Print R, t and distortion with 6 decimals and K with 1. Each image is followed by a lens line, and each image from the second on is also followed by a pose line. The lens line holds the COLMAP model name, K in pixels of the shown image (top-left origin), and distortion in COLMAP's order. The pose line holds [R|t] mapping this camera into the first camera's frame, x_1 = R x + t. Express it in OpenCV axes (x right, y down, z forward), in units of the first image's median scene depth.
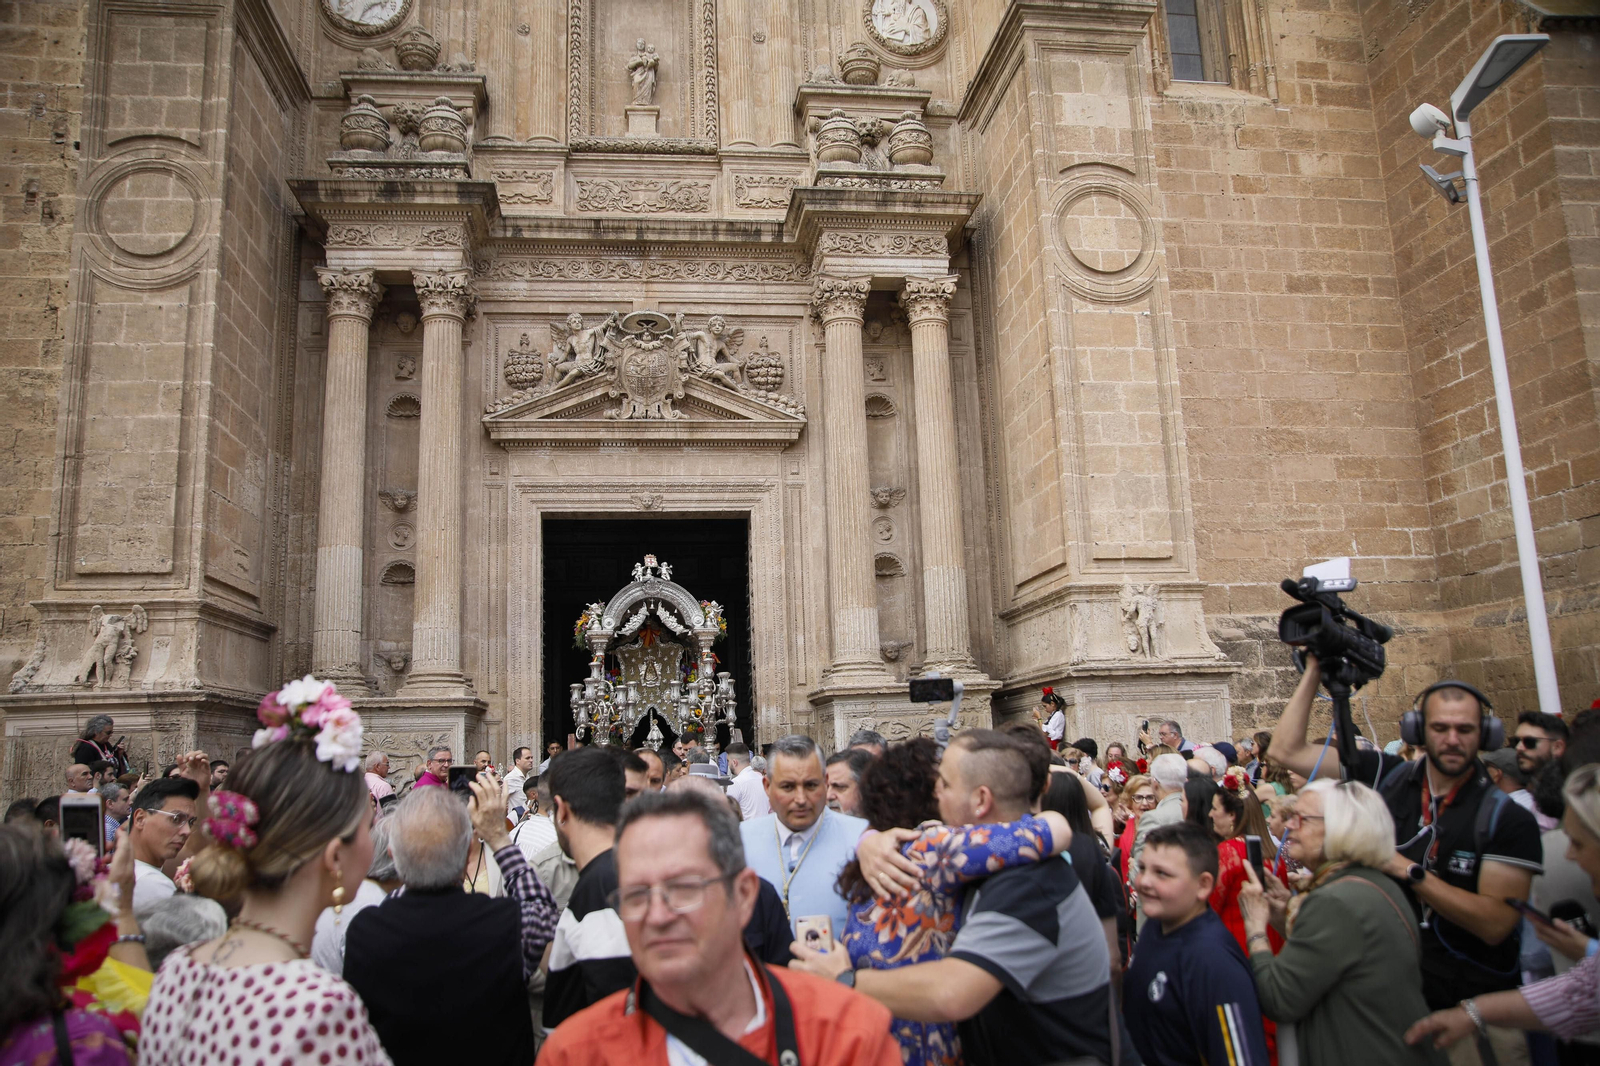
lens RADIAL K [[1181.7, 0, 789.4], [0, 1181.7, 539.3], [0, 0, 1]] dist [-0.092458, 0.074581]
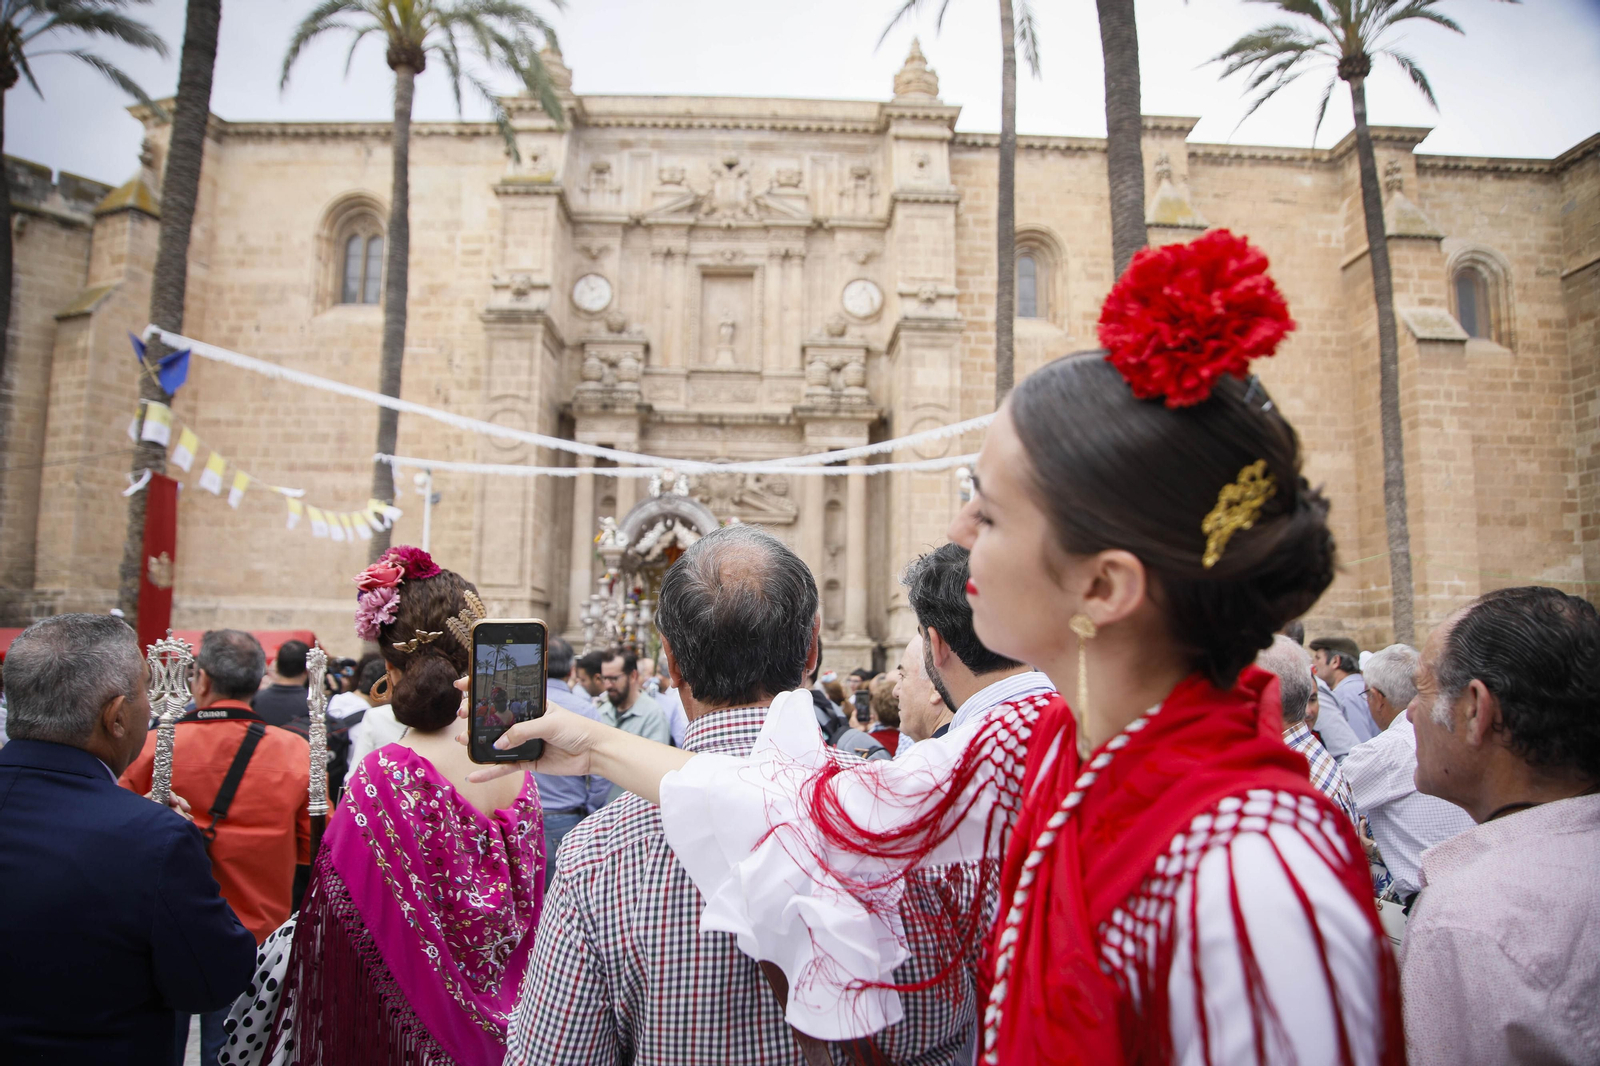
lens RADIAL K [[1093.8, 0, 790.2], [0, 1093.8, 526.5], [0, 0, 1]] dist [-0.127233, 0.086714]
pose [[0.993526, 0.037456, -0.107257, 0.212448], [-0.031466, 0.997878, 0.057002, -0.188977], [0.109165, -0.053258, 0.992596, -0.929024]]
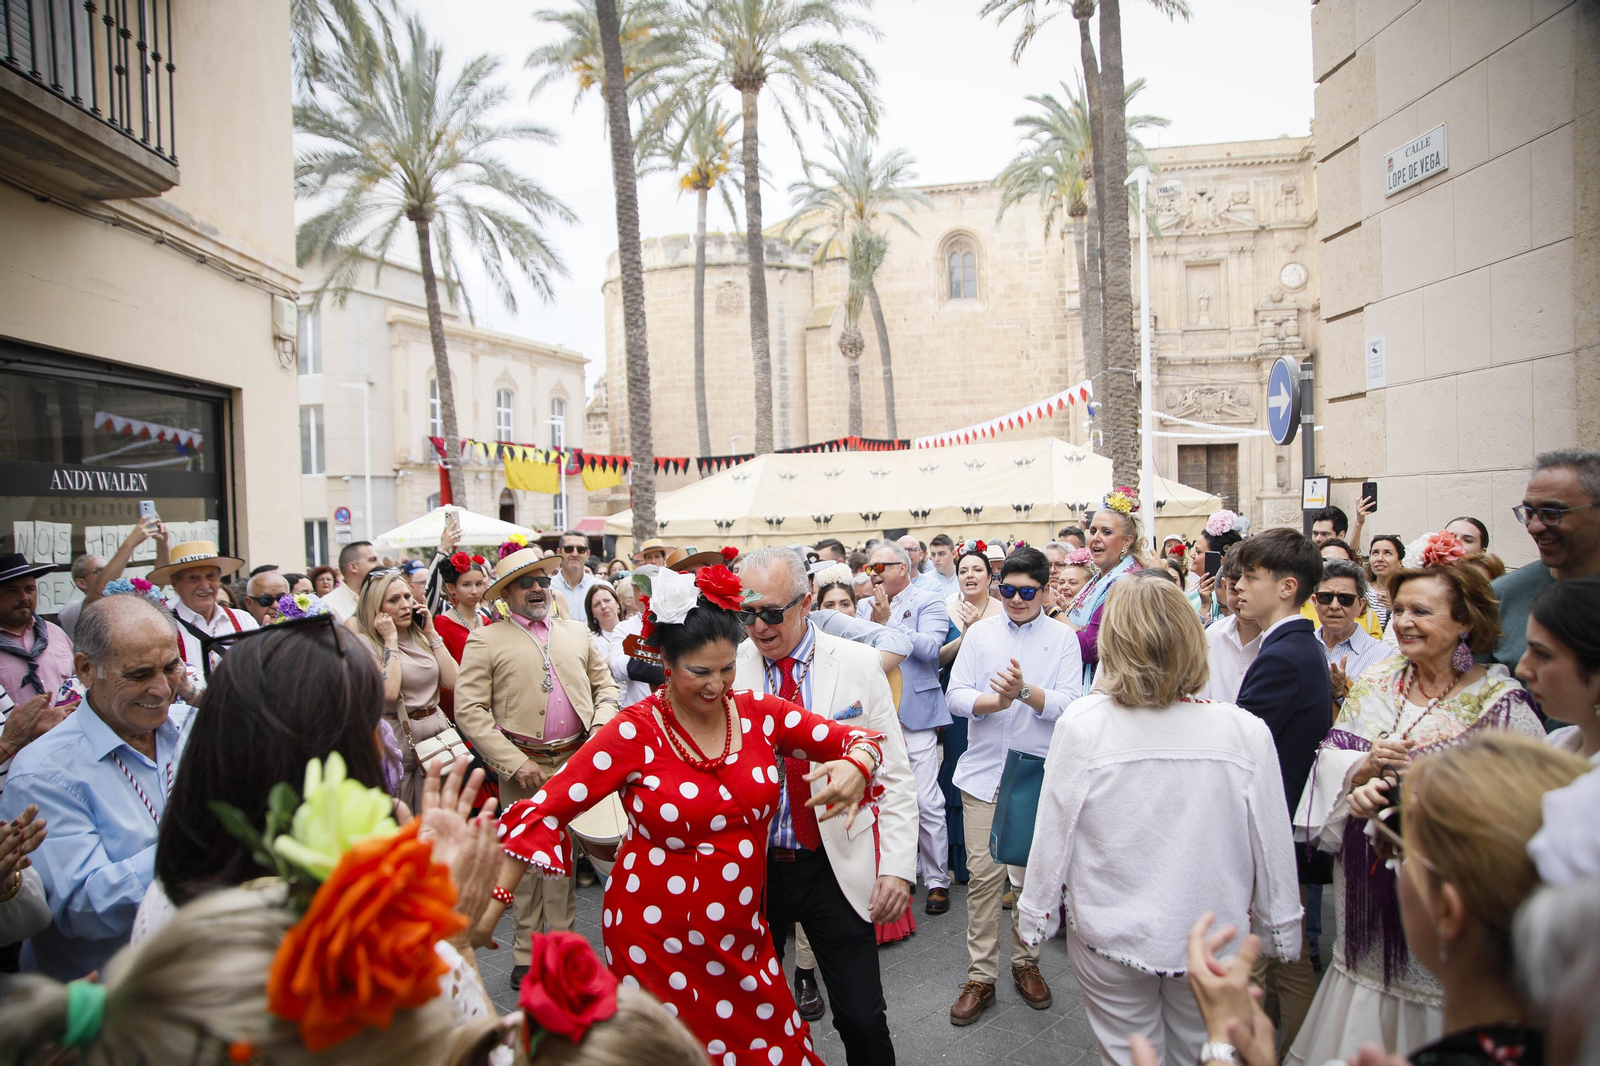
lens RADIAL K [[1093.8, 0, 791.7], [0, 1093.8, 523.0], [0, 0, 1]] dist [-0.127233, 0.086714]
pose [[0.928352, 0.022473, -0.371023, -0.080272], [0.055679, 0.978501, 0.198585, -0.492324], [0.367510, -0.205014, 0.907142, -2.378940]]
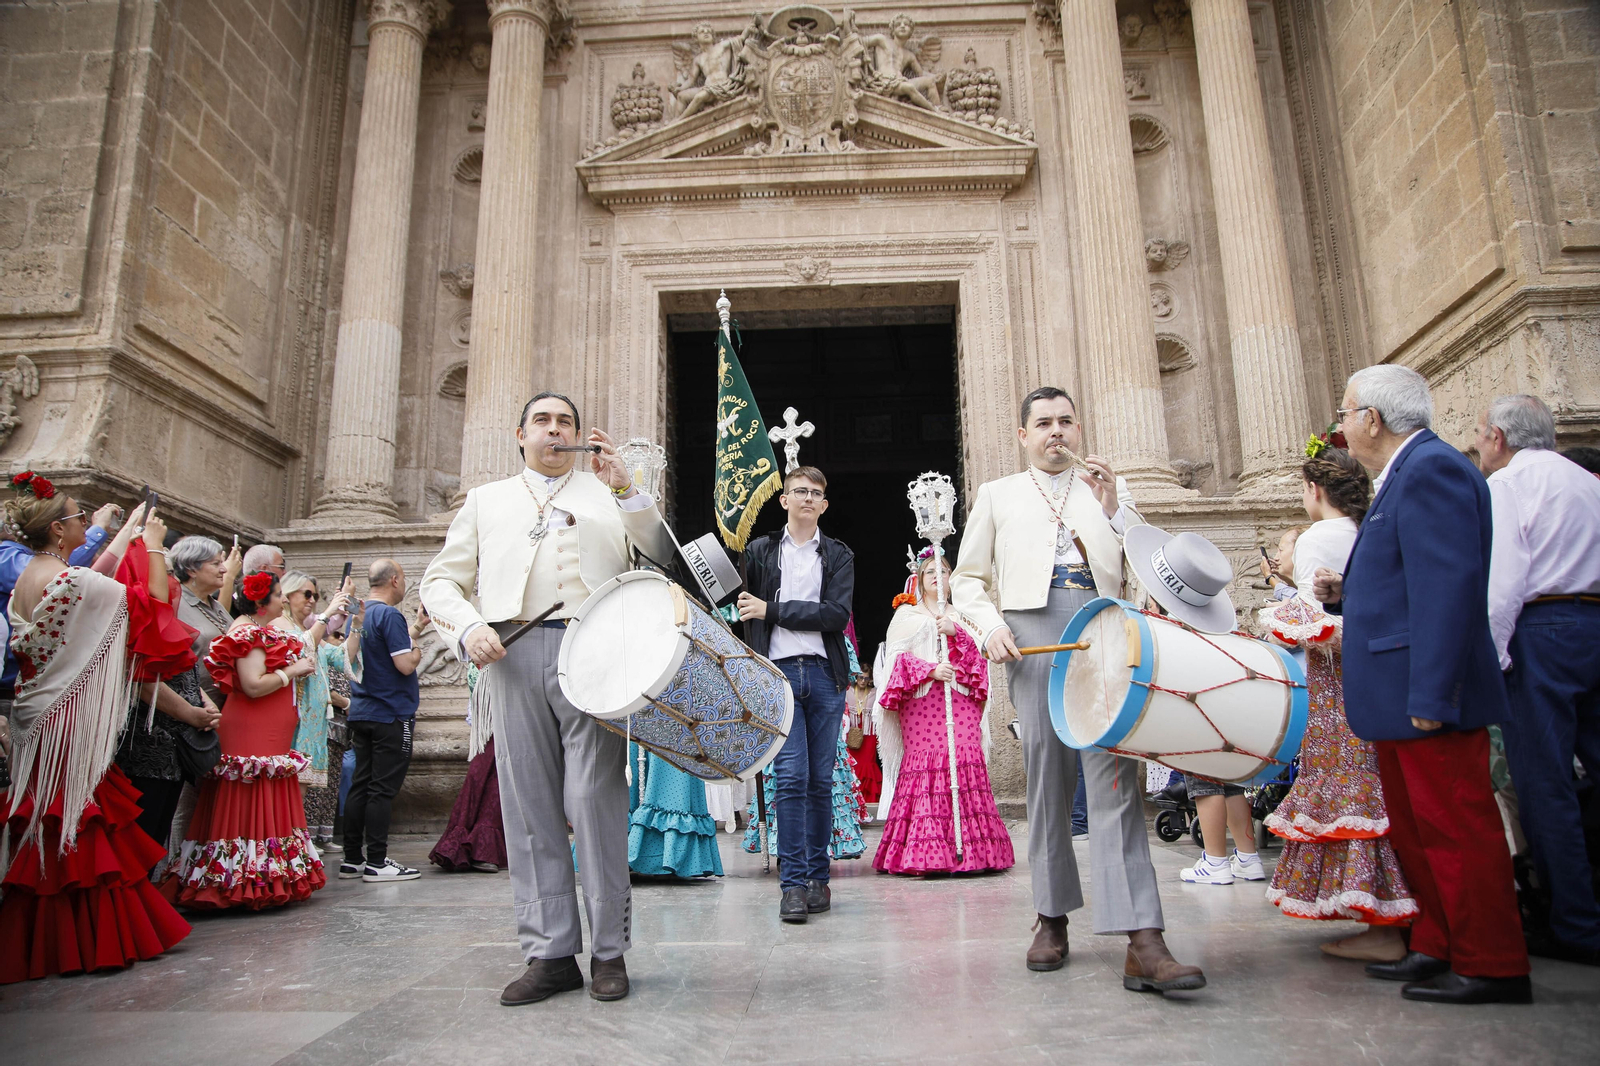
lens RADIAL K [[1093.8, 0, 790.6], [0, 1093.8, 538.4], [0, 0, 1]] dist [-0.127233, 0.086714]
pose [[0.982257, -0.020237, -0.186445, -0.014846], [0.016298, 0.999611, -0.022633, 0.138684], [0.186830, 0.019193, 0.982205, 0.373736]]
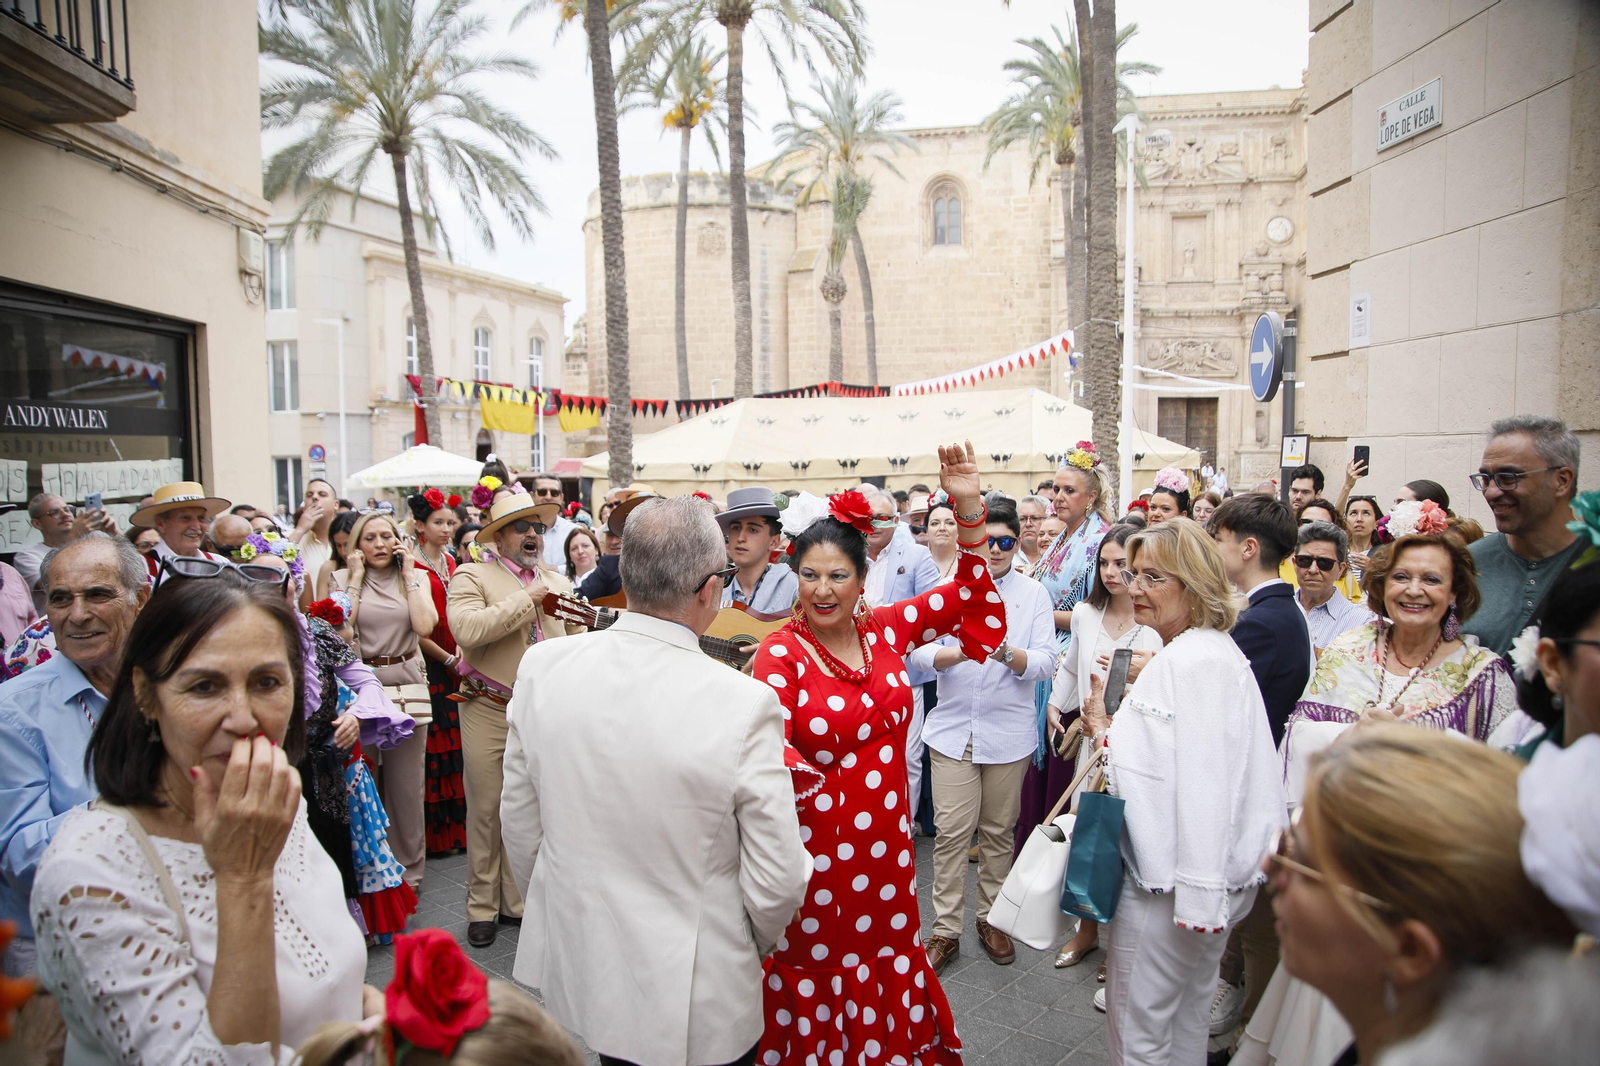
lens RADIAL K [[1093.8, 0, 789.2], [0, 1093.8, 525.5], [0, 0, 1]] dist [-0.127233, 0.086714]
pose [[0.933936, 0.058580, -0.352607, -0.080521], [0.034085, 0.967388, 0.250996, -0.492417], [0.355811, -0.246433, 0.901482, -2.376145]]
